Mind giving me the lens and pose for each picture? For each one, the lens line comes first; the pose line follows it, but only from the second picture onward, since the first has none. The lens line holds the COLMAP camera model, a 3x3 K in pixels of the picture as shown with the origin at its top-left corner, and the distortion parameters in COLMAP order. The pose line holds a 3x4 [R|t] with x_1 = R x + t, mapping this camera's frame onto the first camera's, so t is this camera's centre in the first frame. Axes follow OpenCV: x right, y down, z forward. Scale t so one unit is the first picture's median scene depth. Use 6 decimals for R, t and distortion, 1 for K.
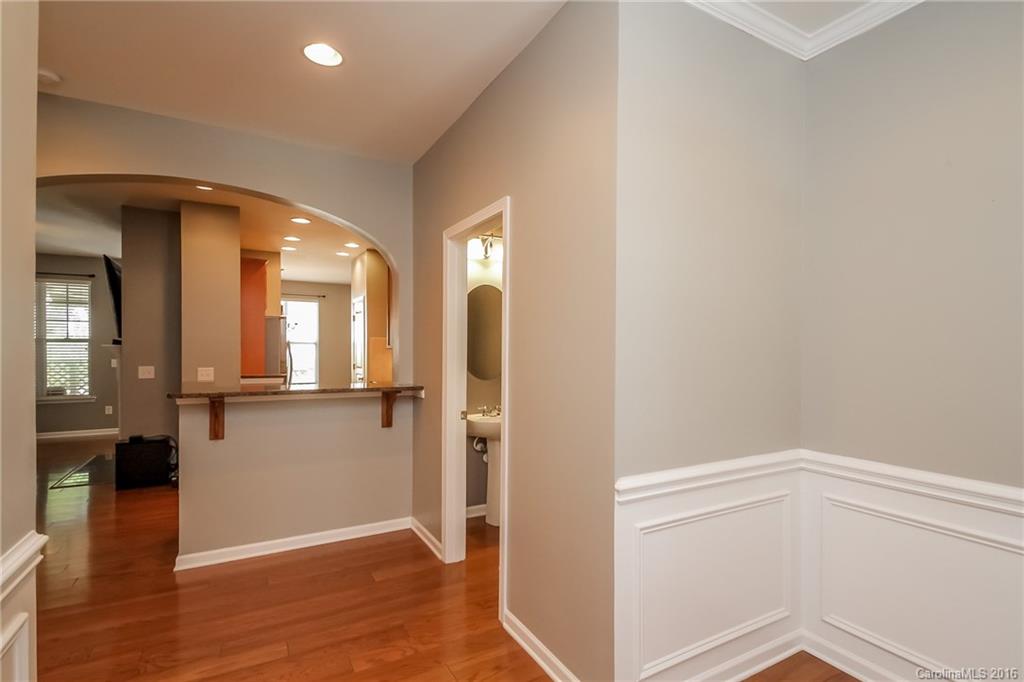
lens RADIAL K [[481.6, 0, 517.0], [0, 481.6, 353.4], [0, 0, 1]] dist [0.049192, -0.027399]
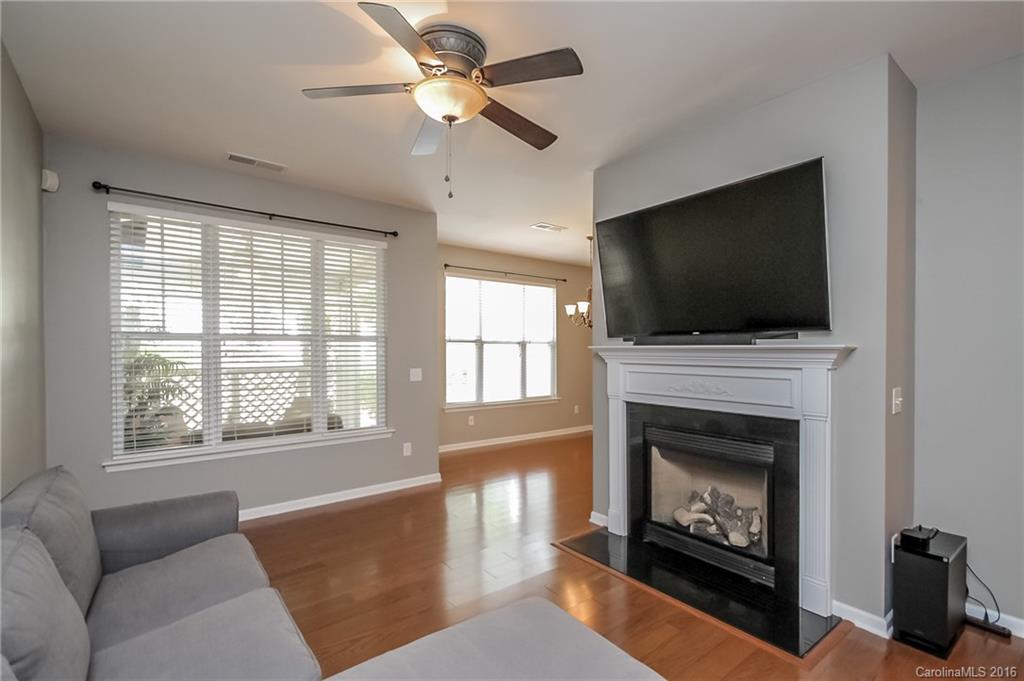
lens RADIAL K [[481.6, 0, 517.0], [0, 481.6, 352.9], [0, 0, 1]] dist [0.049192, -0.027399]
pose [[0.990432, -0.003460, 0.137957, -0.775538], [0.003824, 0.999990, -0.002374, -0.006115], [-0.137948, 0.002879, 0.990435, 0.368349]]
